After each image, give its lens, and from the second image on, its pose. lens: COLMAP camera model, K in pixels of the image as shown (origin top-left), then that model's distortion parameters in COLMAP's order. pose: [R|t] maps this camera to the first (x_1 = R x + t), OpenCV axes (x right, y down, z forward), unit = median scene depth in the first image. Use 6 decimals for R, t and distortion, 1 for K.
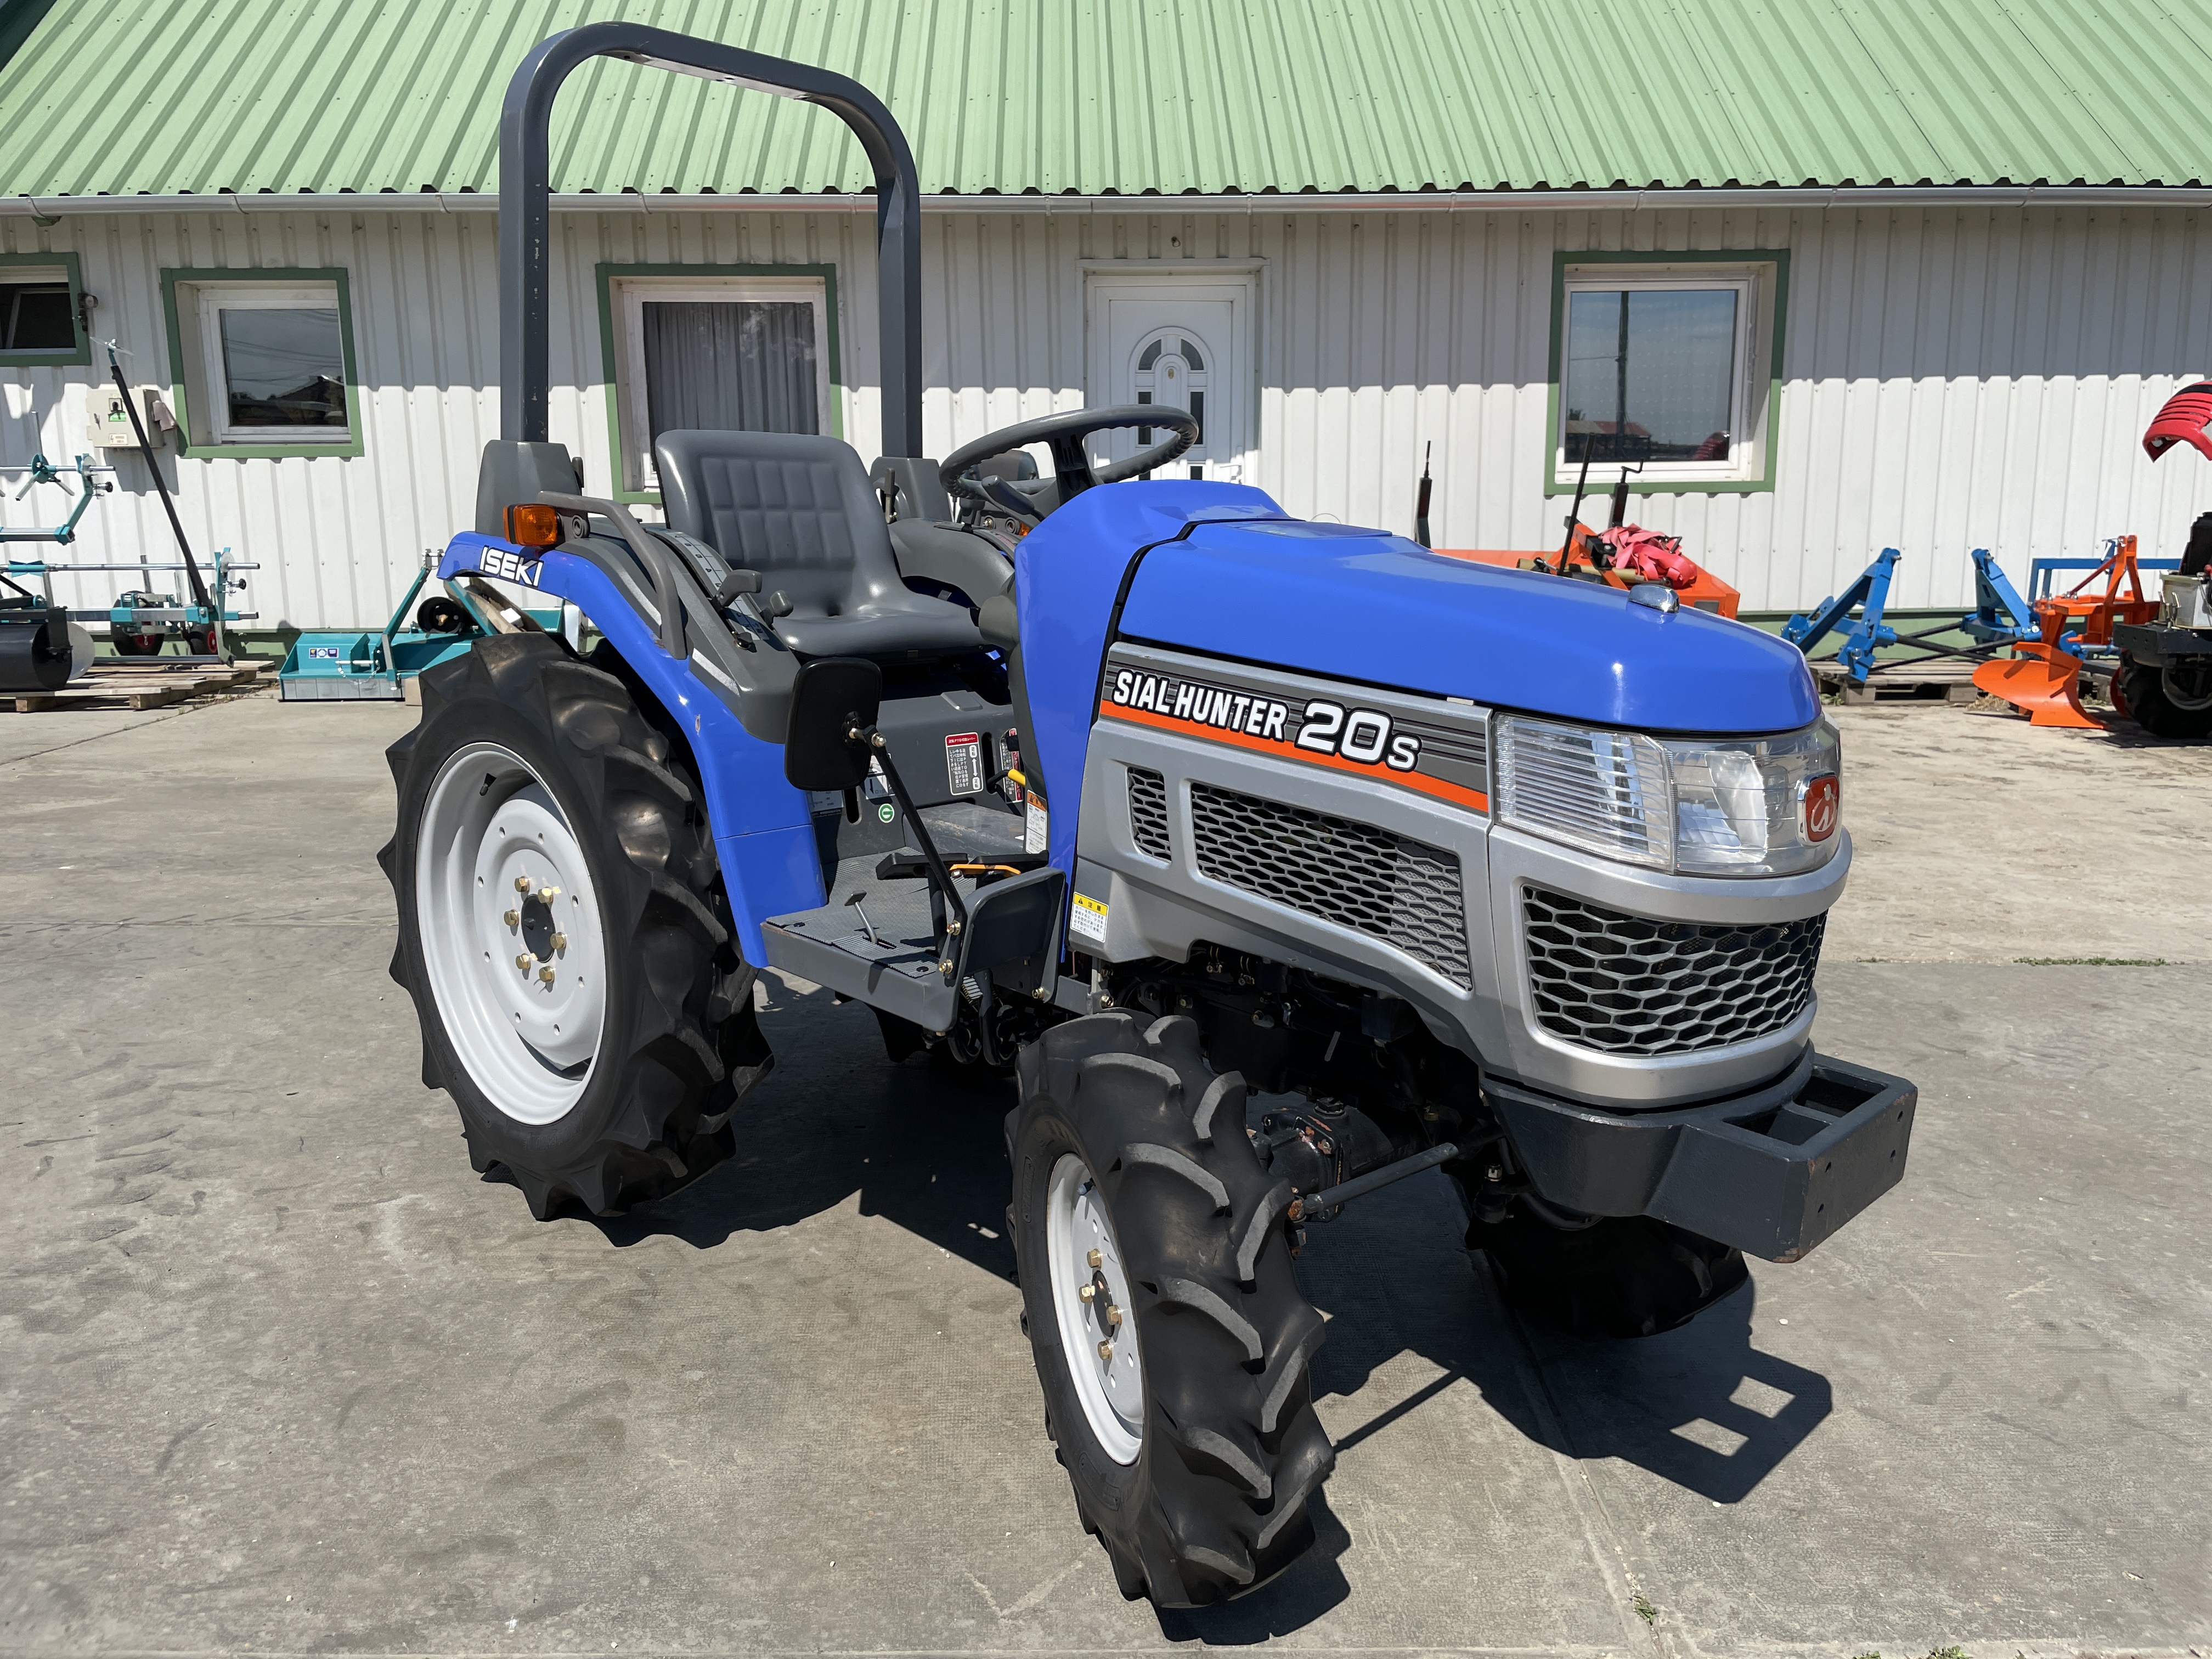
lens RADIAL K [[1695.8, 0, 1131.2], [0, 1695.8, 820.3], [0, 0, 1]] dist [0.085312, -0.123179]
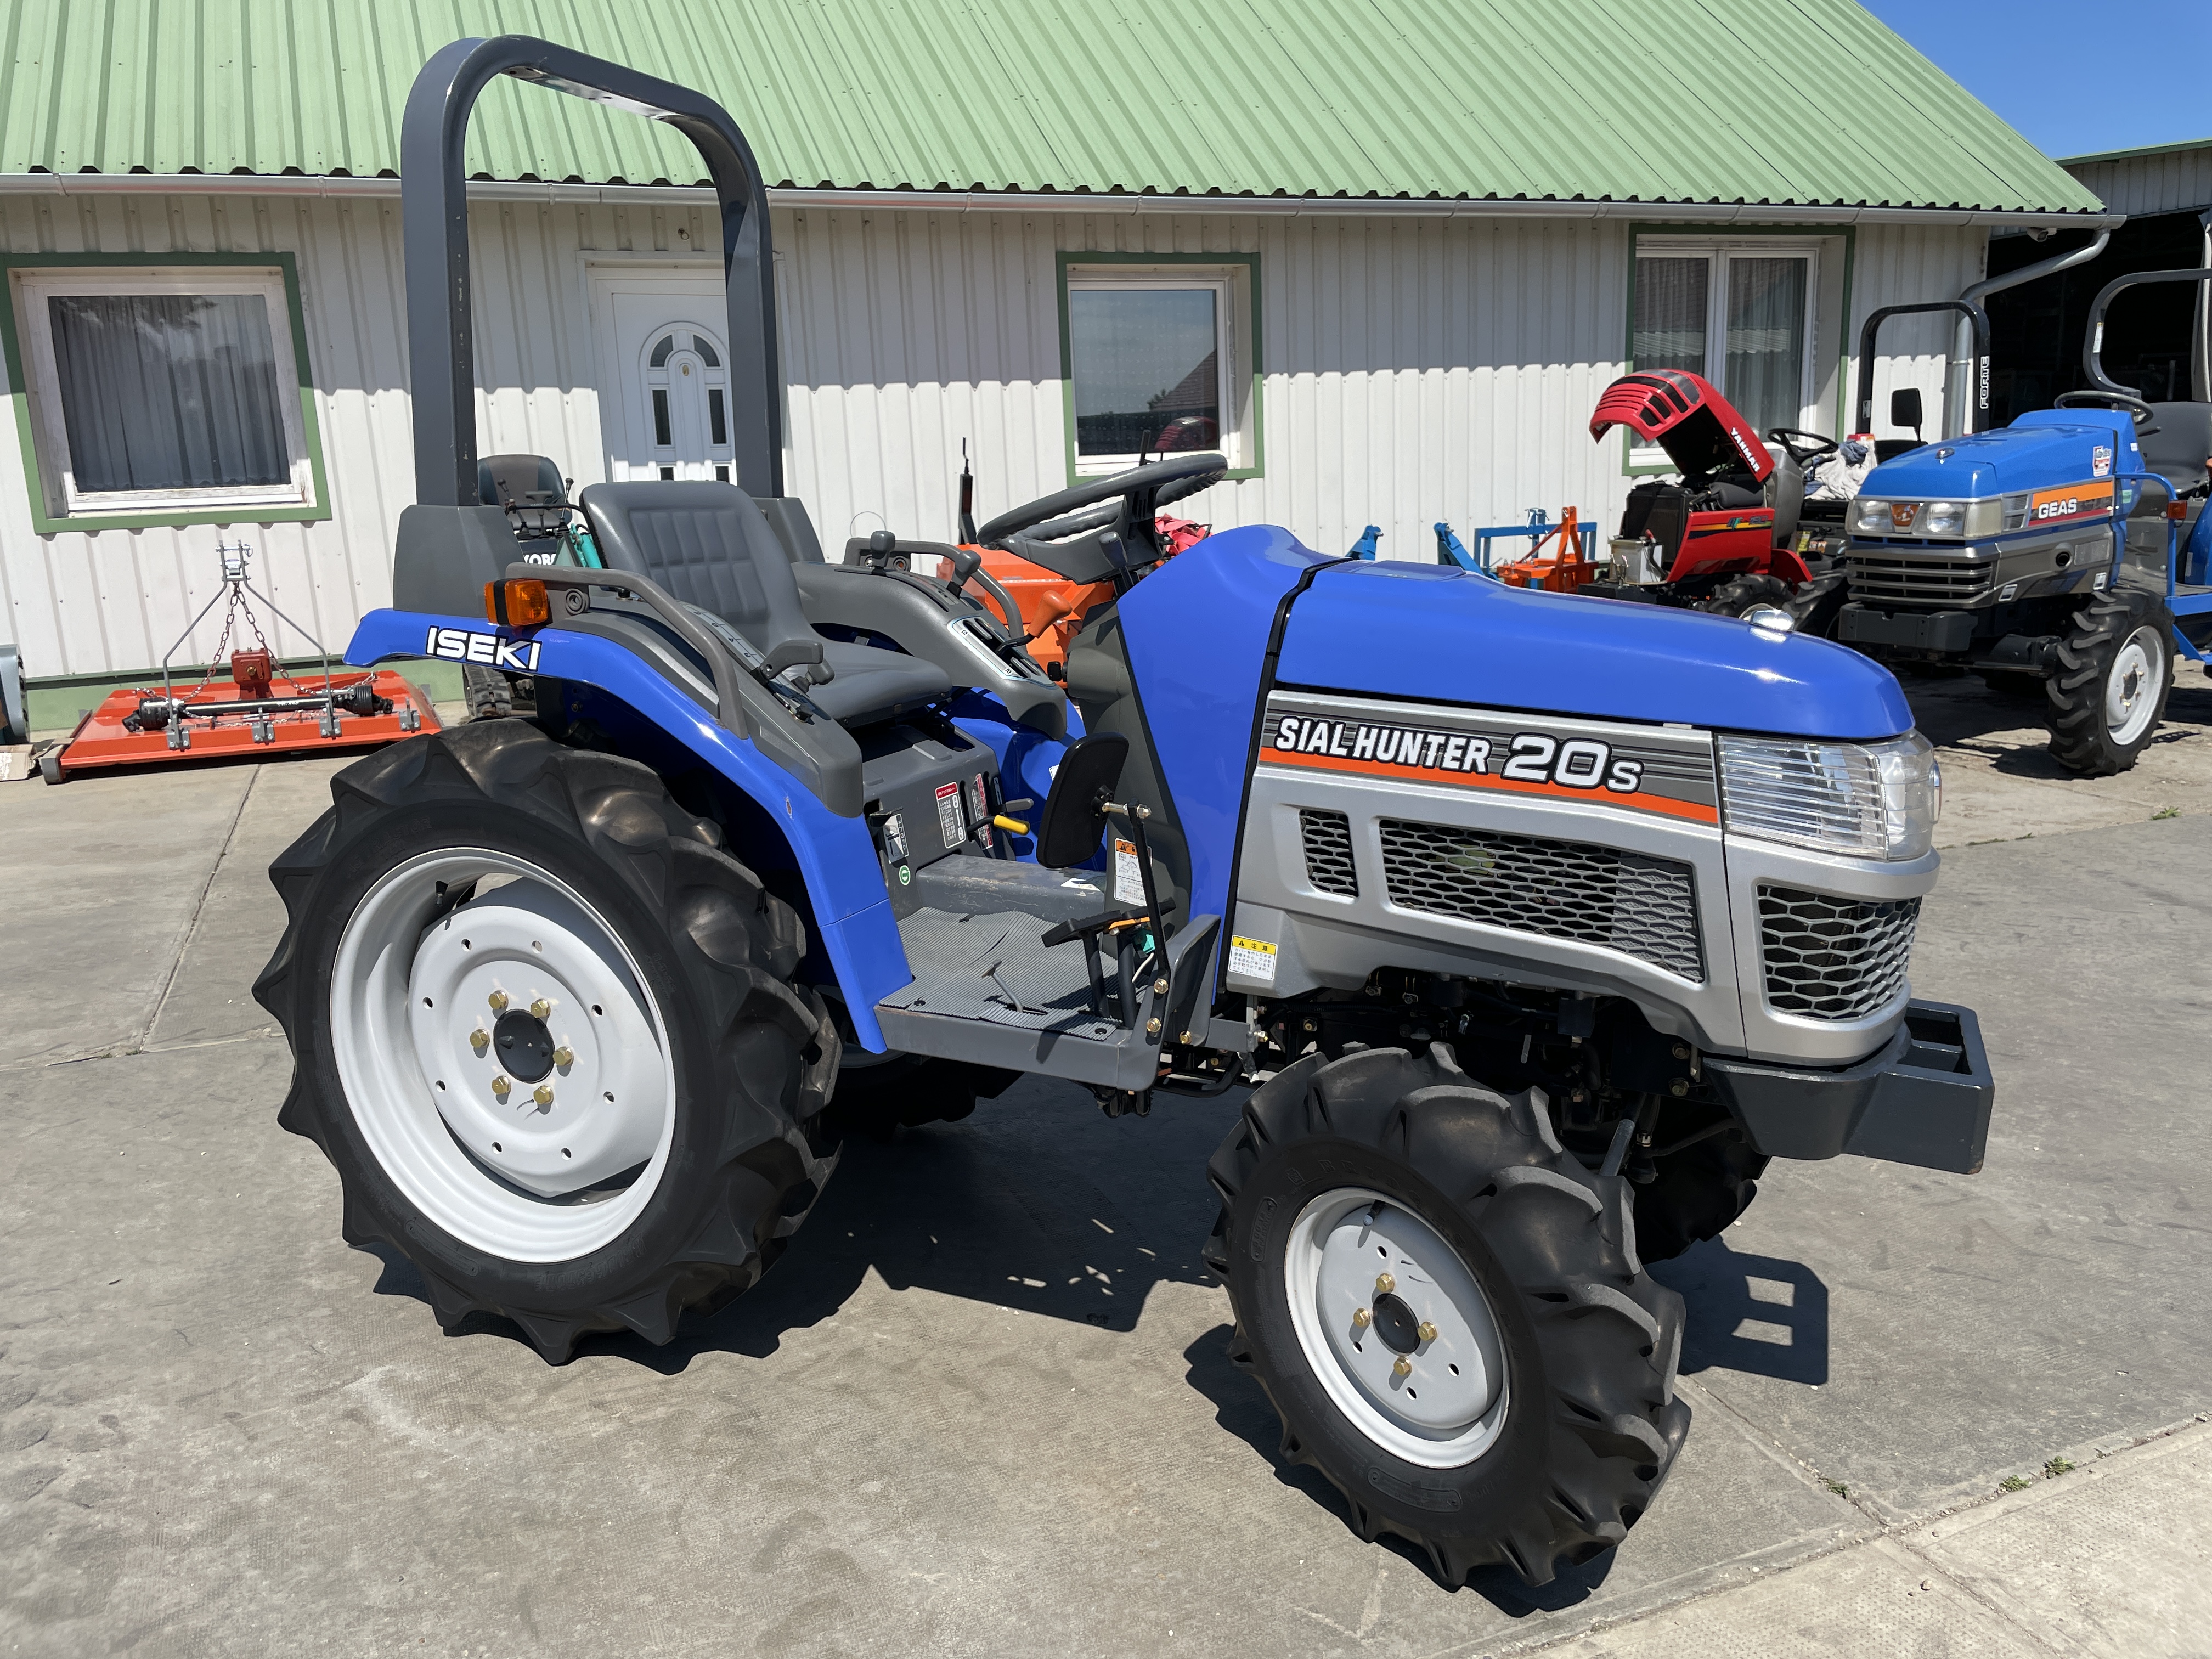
lens RADIAL K [[1692.9, 0, 1120.0], [0, 1692.9, 831.7], [0, 0, 1]] dist [0.086072, -0.122715]
pose [[0.934716, -0.104538, 0.339674, -0.237227], [0.098368, 0.994521, 0.035384, -0.033999], [-0.341512, 0.000339, 0.939877, 0.033336]]
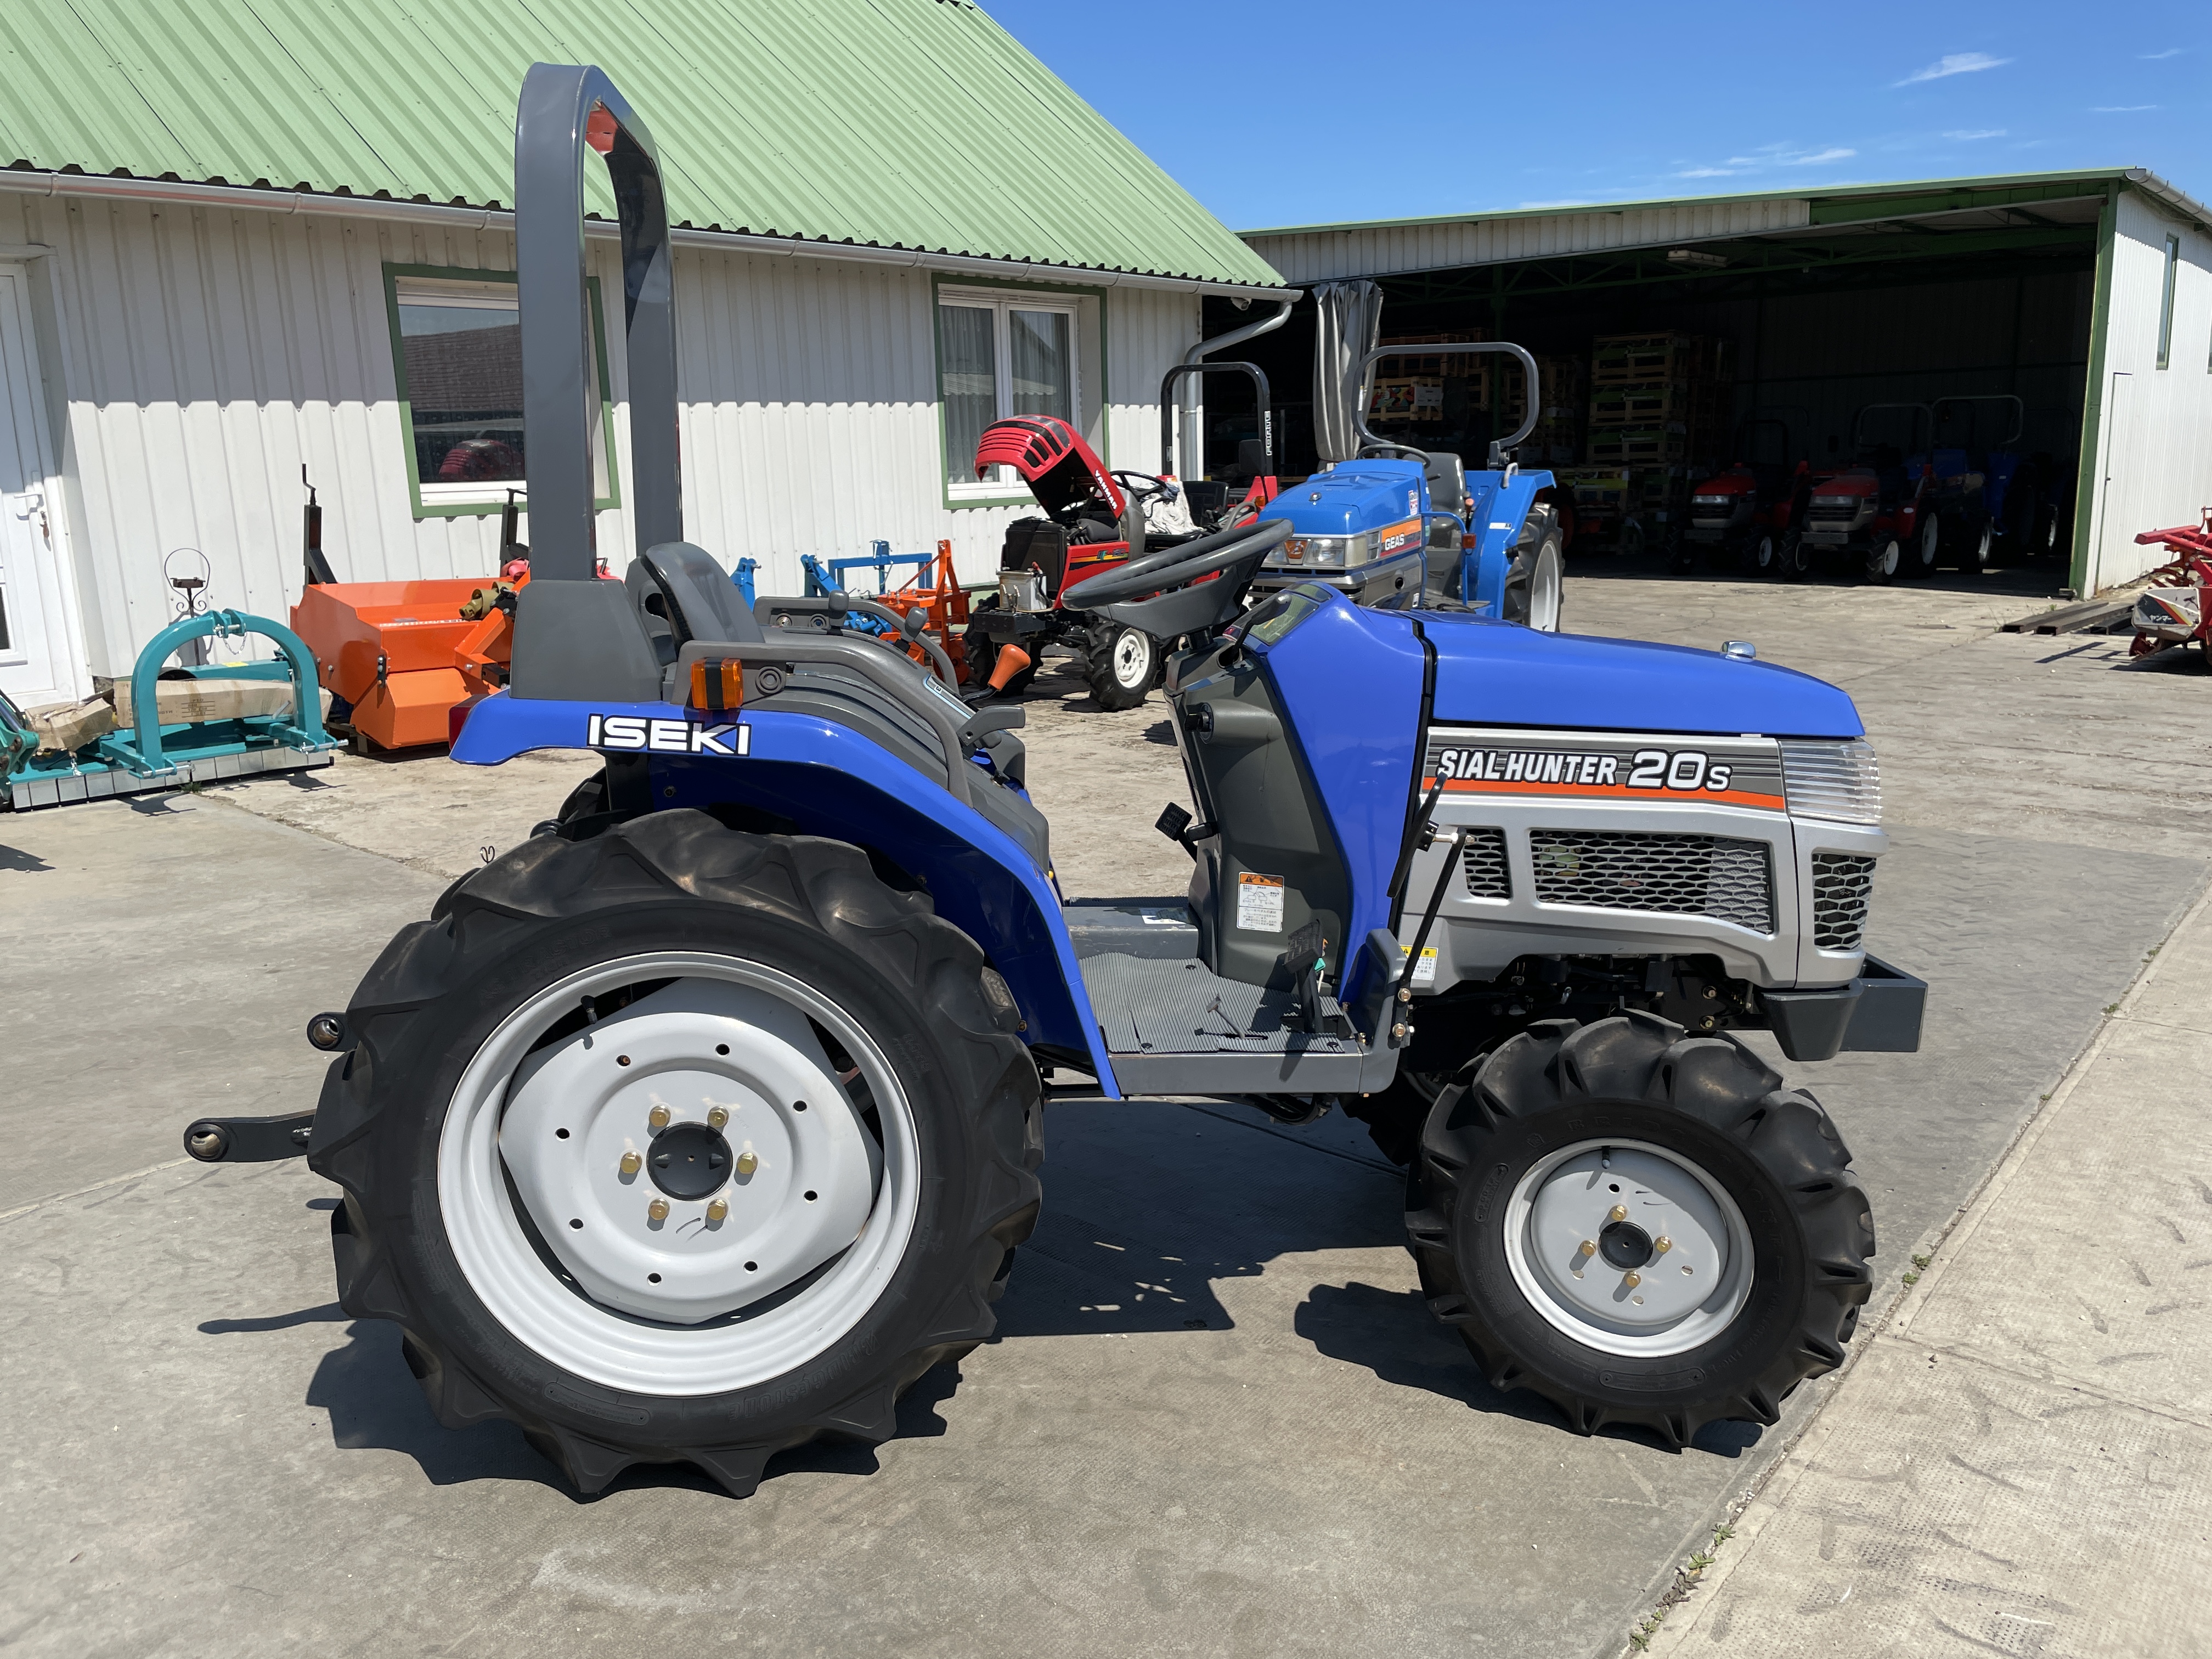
lens RADIAL K [[1697.4, 0, 1109.9], [0, 1697.4, 840.3], [0, 0, 1]] dist [0.085277, -0.124574]
pose [[0.657233, -0.179099, 0.732098, -0.542383], [0.165180, 0.981969, 0.091939, -0.090692], [-0.735364, 0.060503, 0.674966, 0.192358]]
